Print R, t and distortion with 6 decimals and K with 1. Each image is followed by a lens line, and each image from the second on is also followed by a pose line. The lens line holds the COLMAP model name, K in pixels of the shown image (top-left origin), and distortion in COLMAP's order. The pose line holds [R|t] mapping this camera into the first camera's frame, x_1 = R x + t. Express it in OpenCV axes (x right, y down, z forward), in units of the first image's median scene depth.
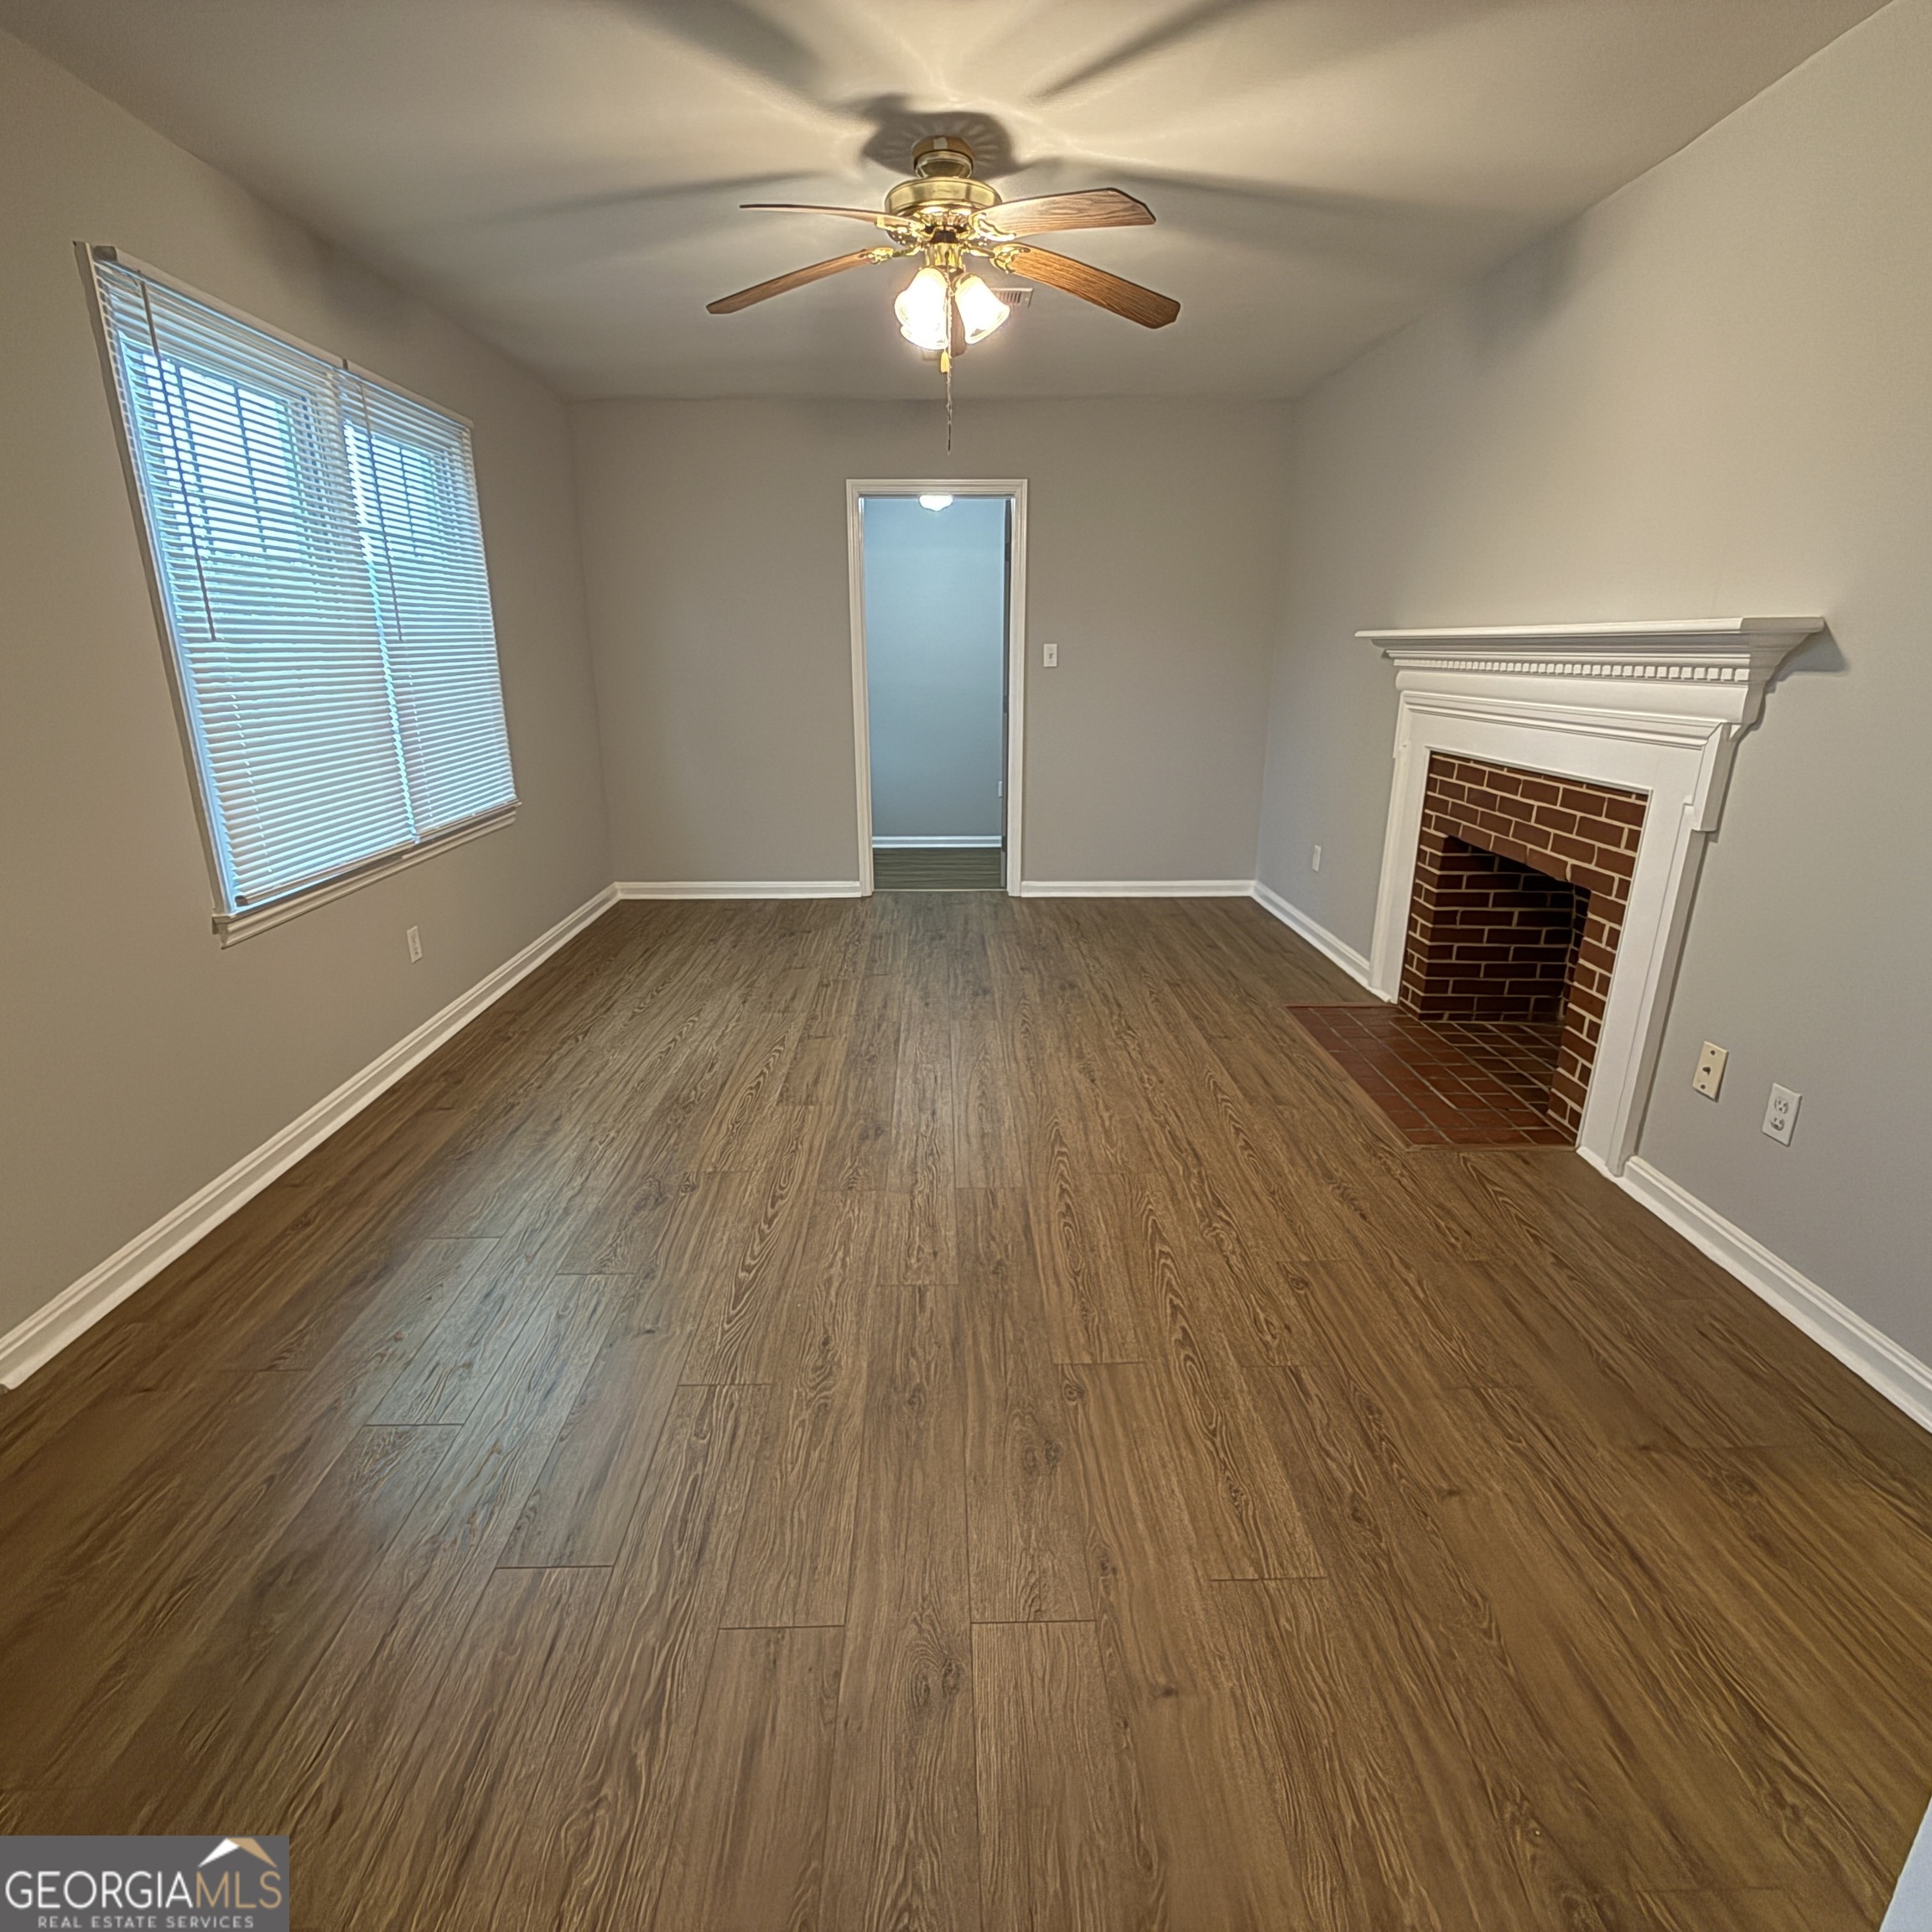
lens RADIAL K [[1029.2, 0, 957.0], [0, 1029.2, 970.0], [0, 0, 1]] dist [0.004301, -0.001522]
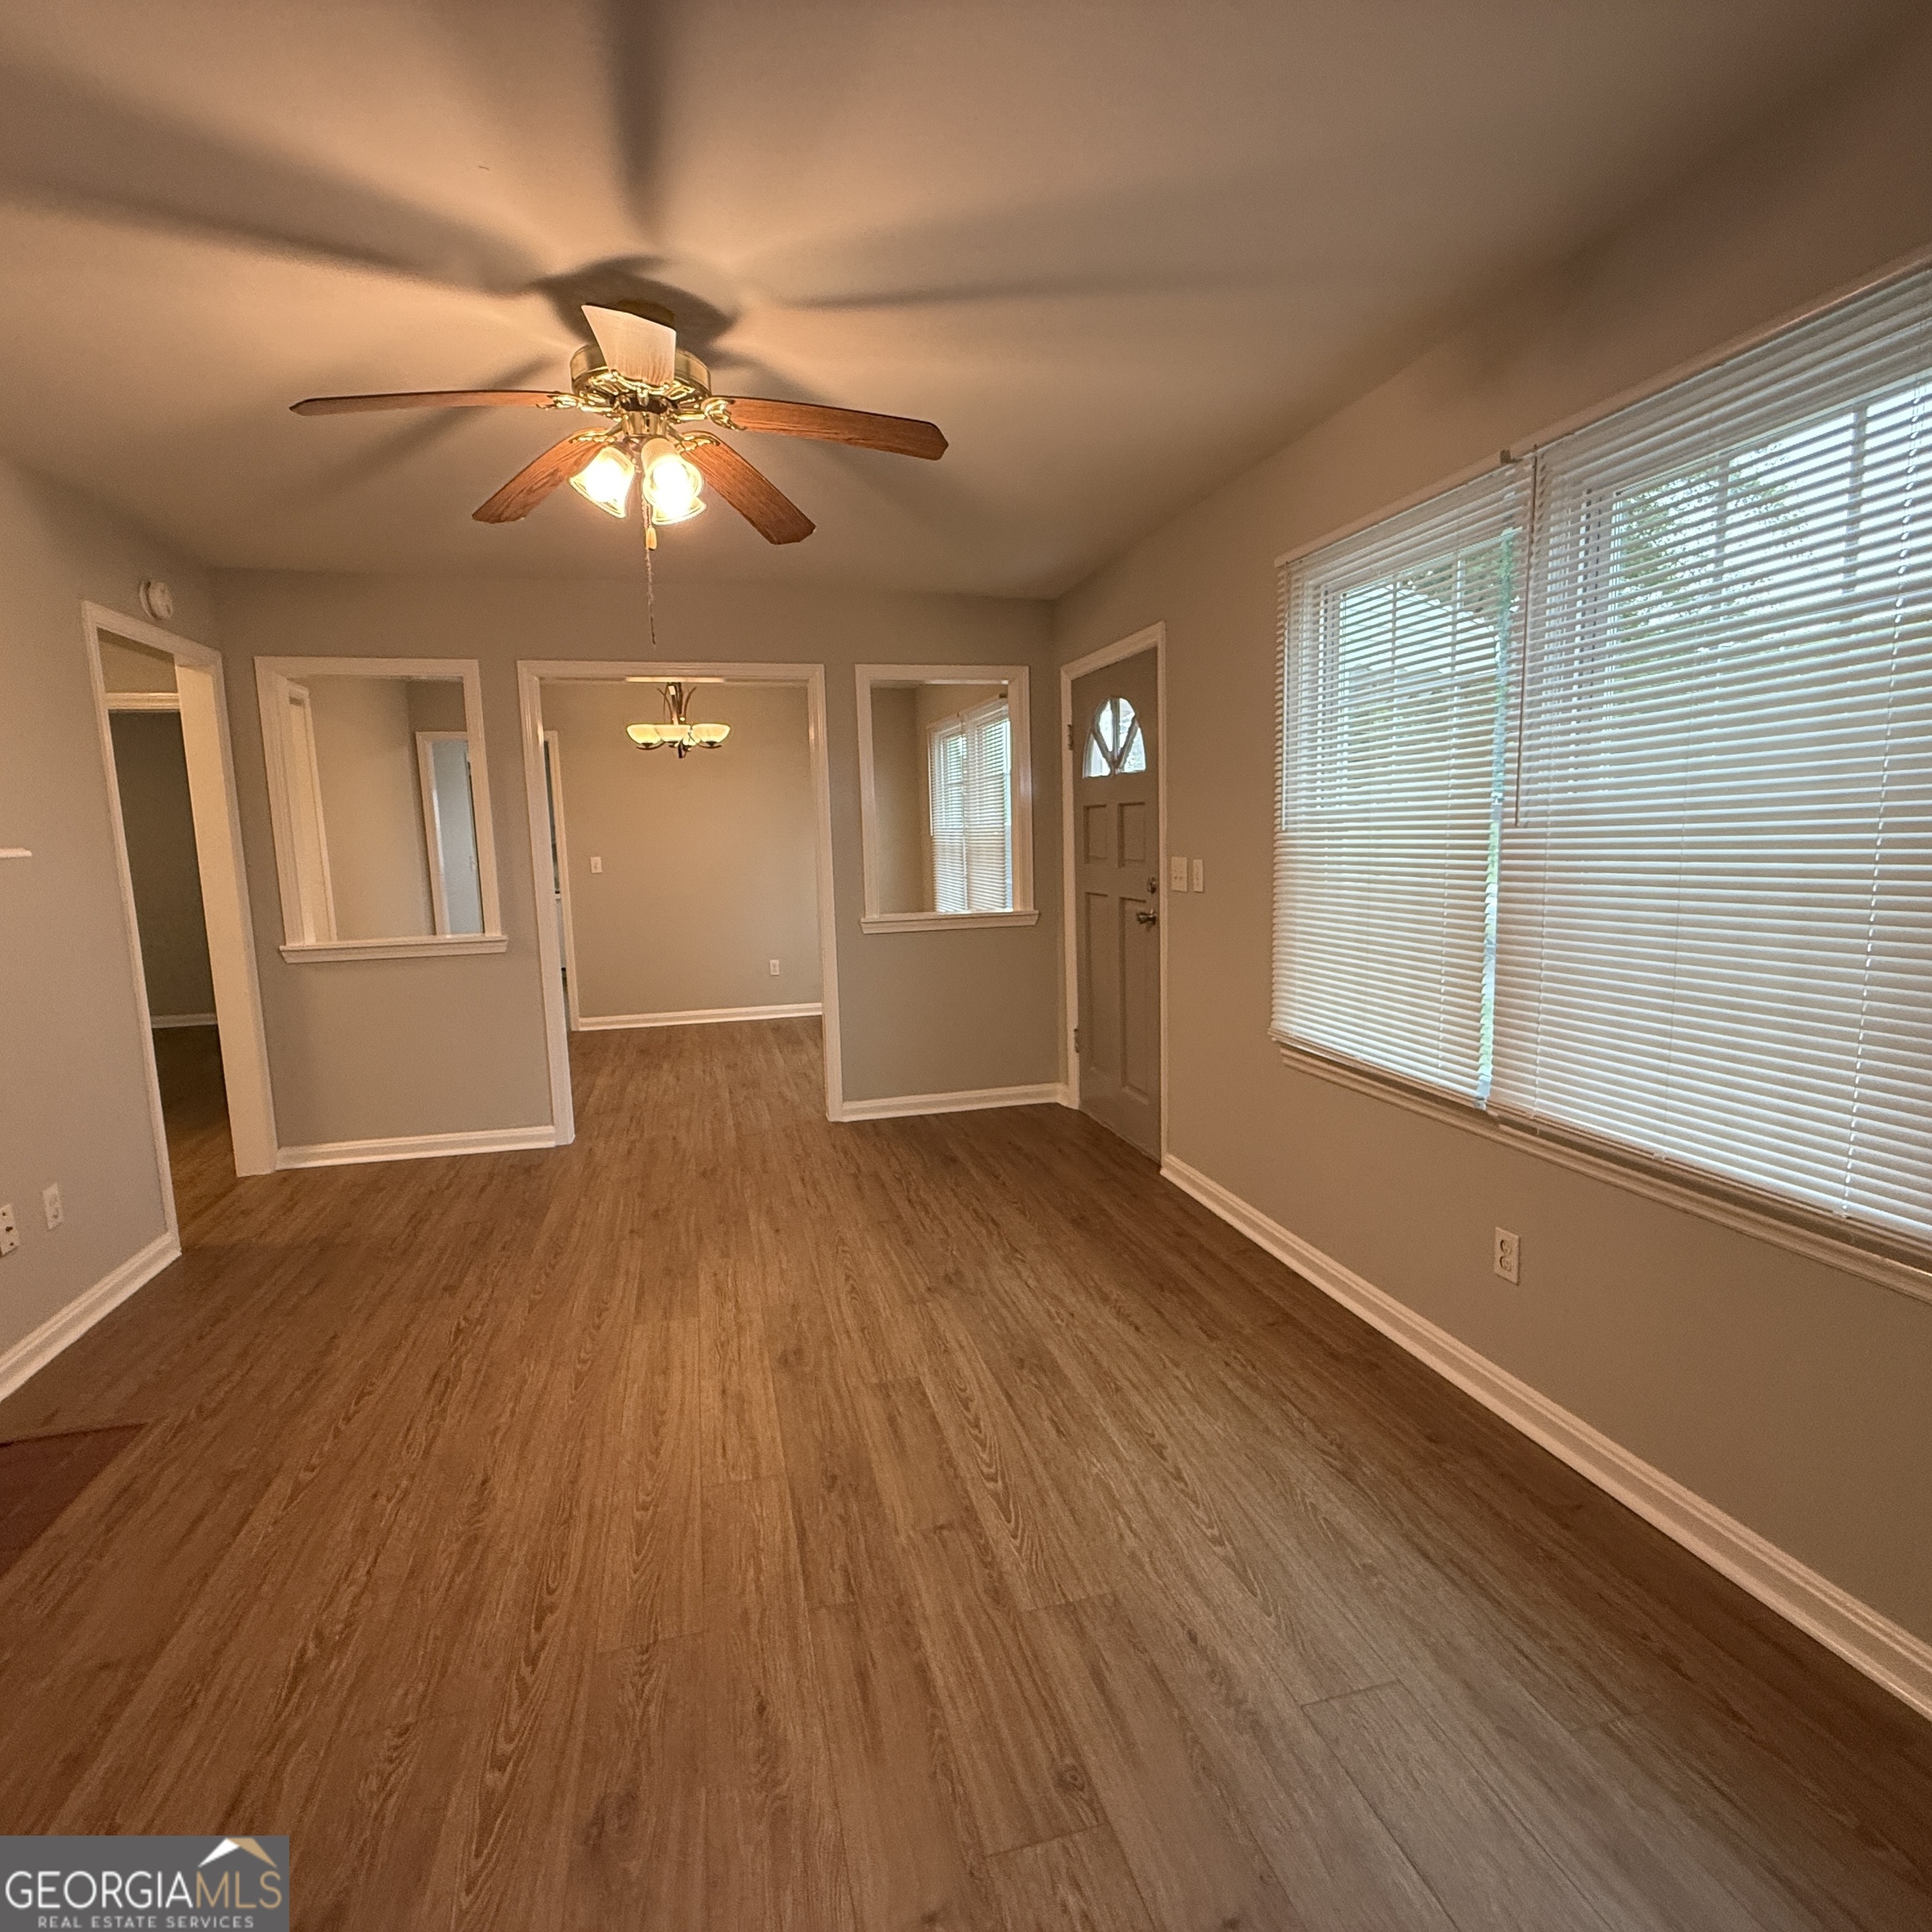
lens RADIAL K [[1029.2, 0, 958.2], [0, 1029.2, 967.3], [0, 0, 1]] dist [0.004301, -0.001522]
pose [[-0.972486, 0.056137, -0.226099, -0.038230], [-0.043581, 0.909560, 0.413281, -0.528297], [0.228851, 0.411763, -0.882088, 1.646161]]
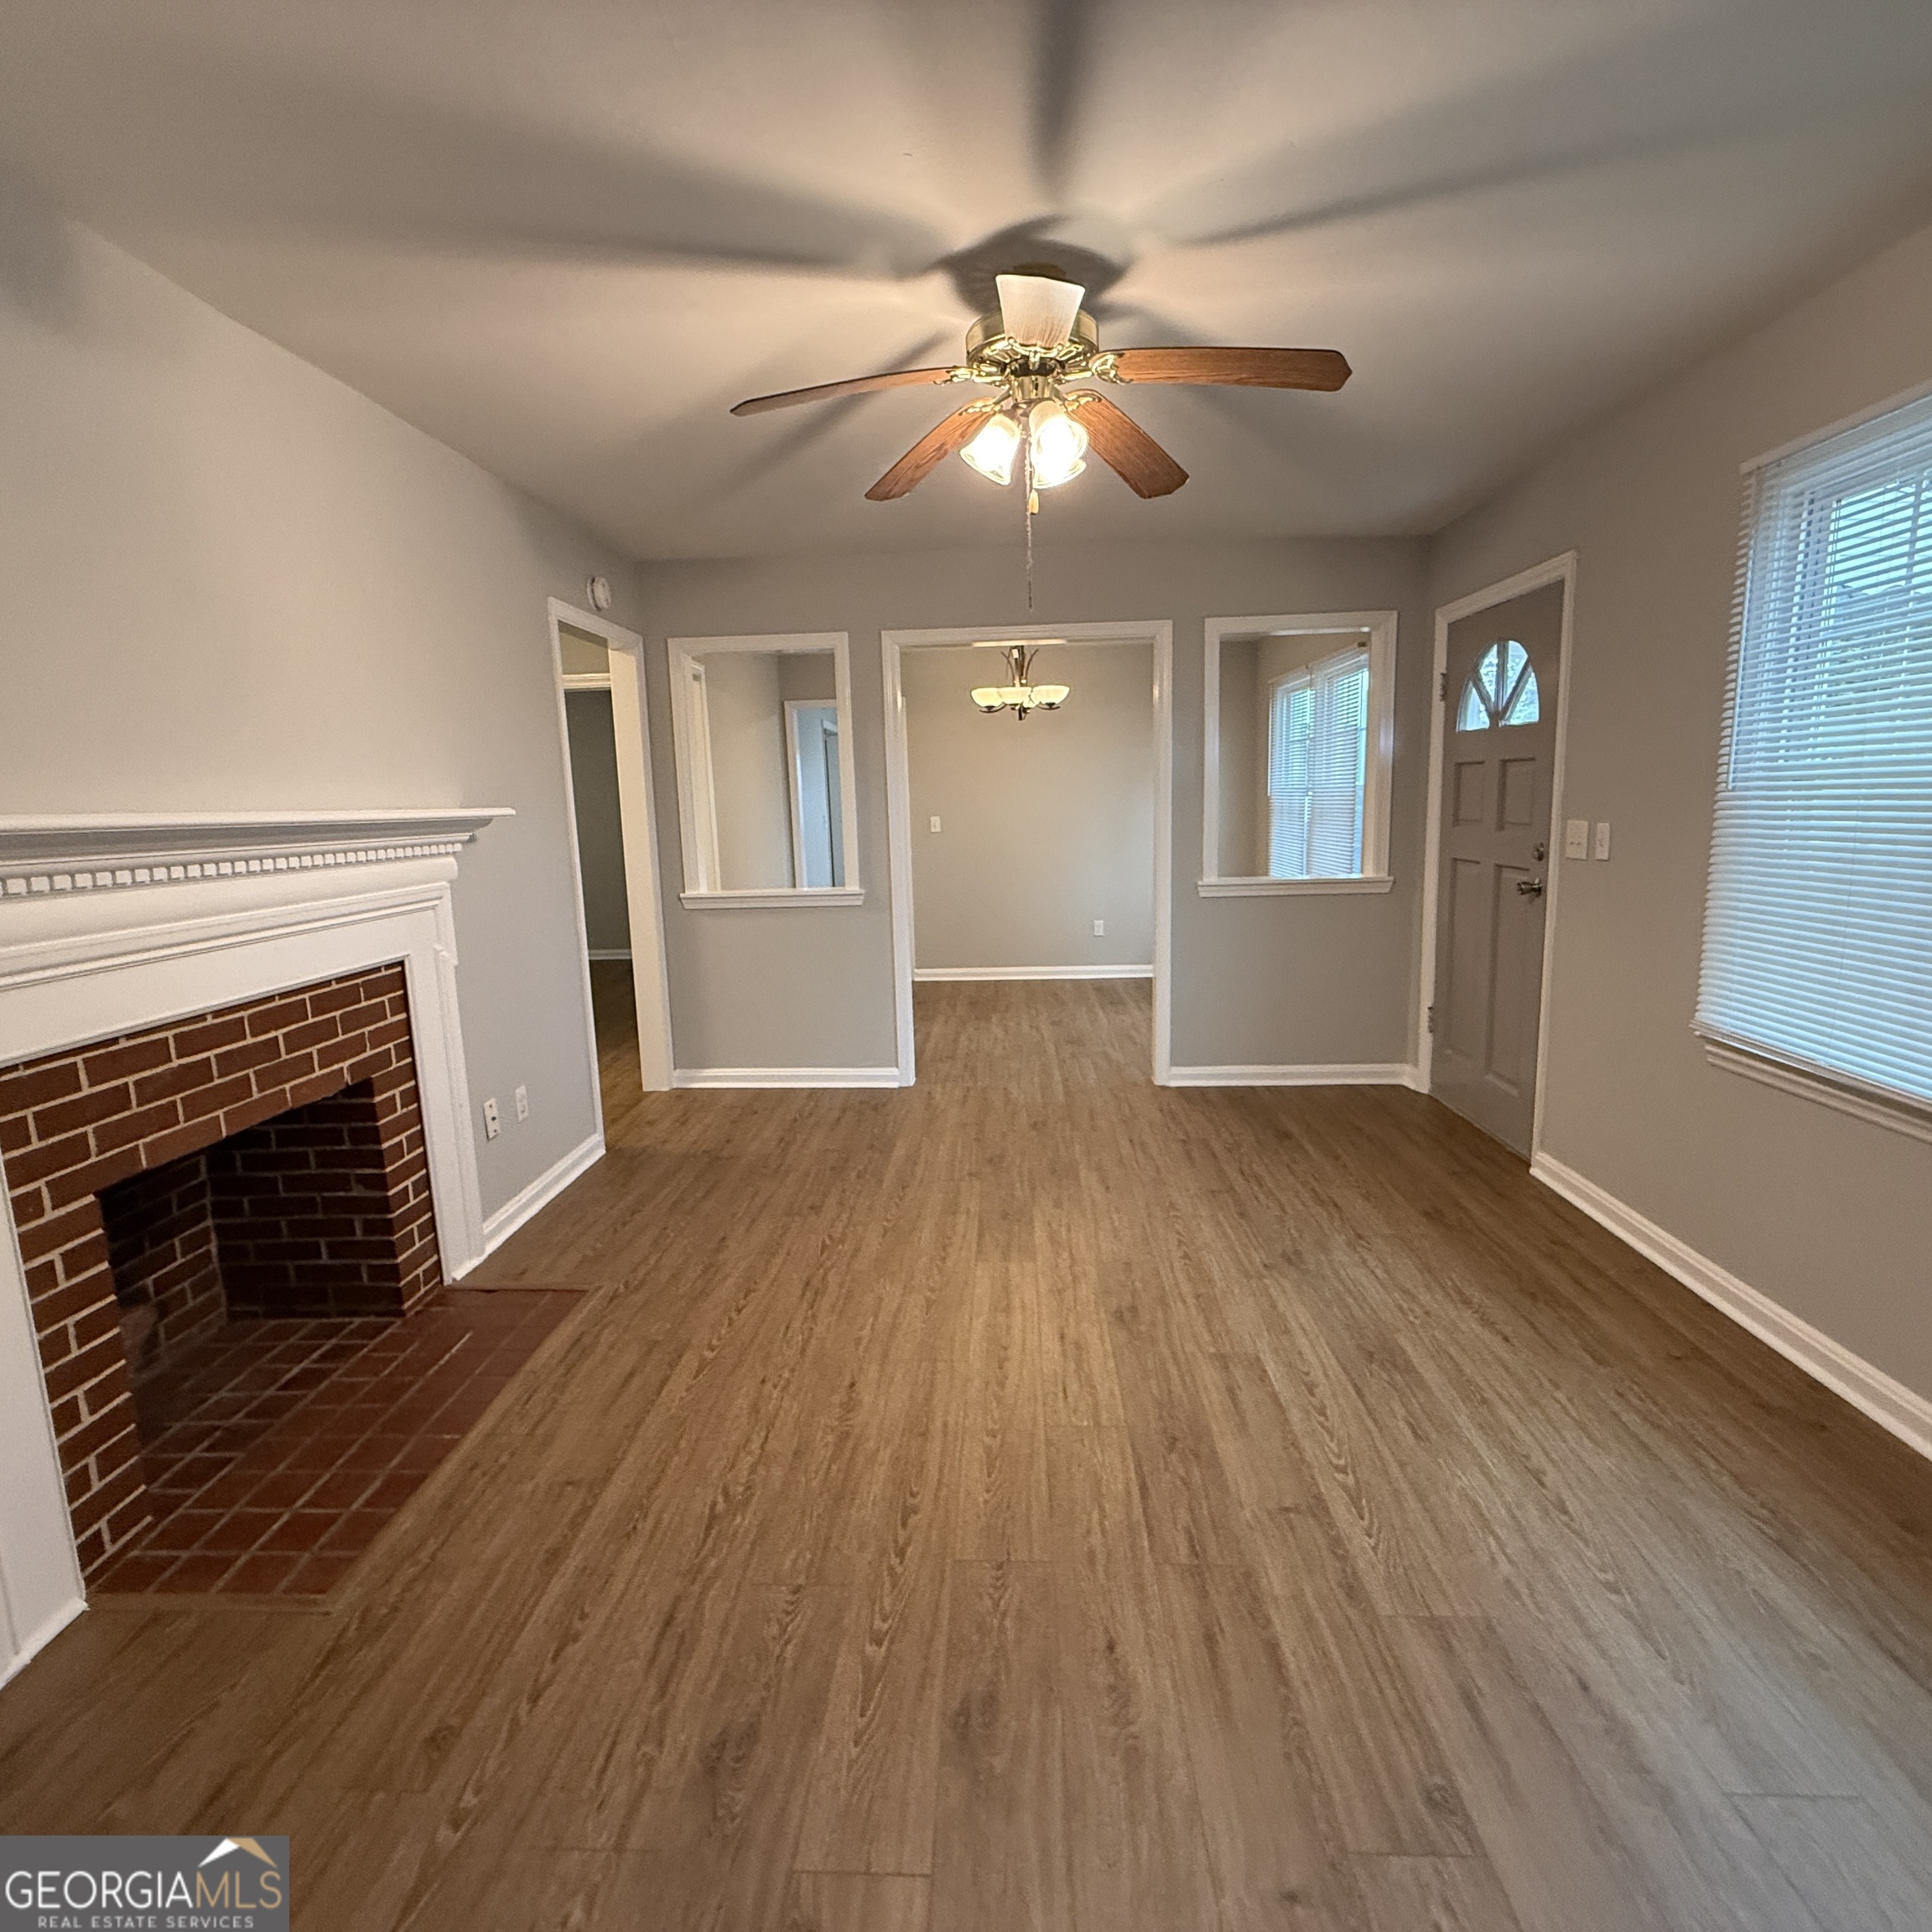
lens RADIAL K [[1029.2, 0, 957.8], [0, 1029.2, 967.2], [0, 0, 1]] dist [0.004301, -0.001522]
pose [[-0.997333, 0.016295, 0.071147, -0.002011], [0.046477, 0.893379, 0.446893, -0.528665], [-0.056280, 0.449008, -0.891754, 1.642555]]
